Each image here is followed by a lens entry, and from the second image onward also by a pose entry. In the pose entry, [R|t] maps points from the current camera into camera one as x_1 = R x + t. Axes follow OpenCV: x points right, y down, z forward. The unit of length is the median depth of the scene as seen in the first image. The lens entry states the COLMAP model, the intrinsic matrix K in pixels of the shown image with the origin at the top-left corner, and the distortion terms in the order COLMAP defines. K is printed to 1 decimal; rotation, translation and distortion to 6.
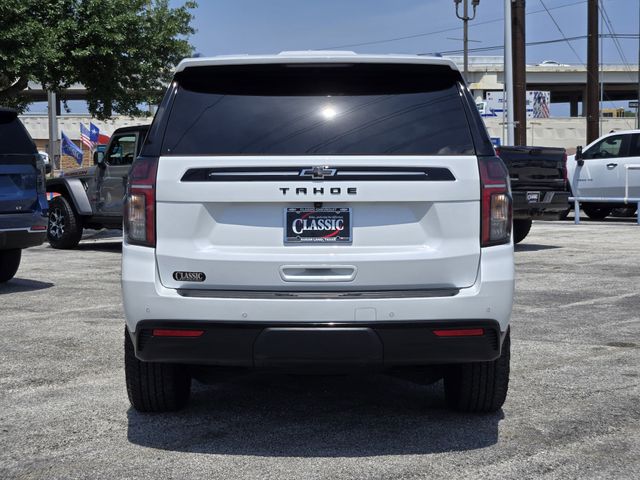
lens RADIAL K [[1204.9, 0, 320.0], [0, 1204.9, 240.0], [0, 0, 1]] dist [-0.410245, 3.328356]
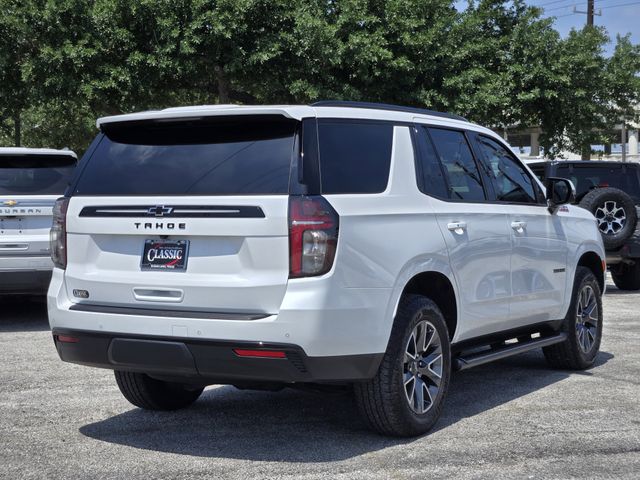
lens RADIAL K [[1204.9, 0, 320.0], [0, 1204.9, 240.0], [0, 0, 1]] dist [-0.410245, 3.328356]
pose [[0.872915, 0.017242, -0.487568, 0.708707], [-0.033039, 0.999170, -0.023819, -0.003608], [0.486753, 0.036900, 0.872760, 0.042440]]
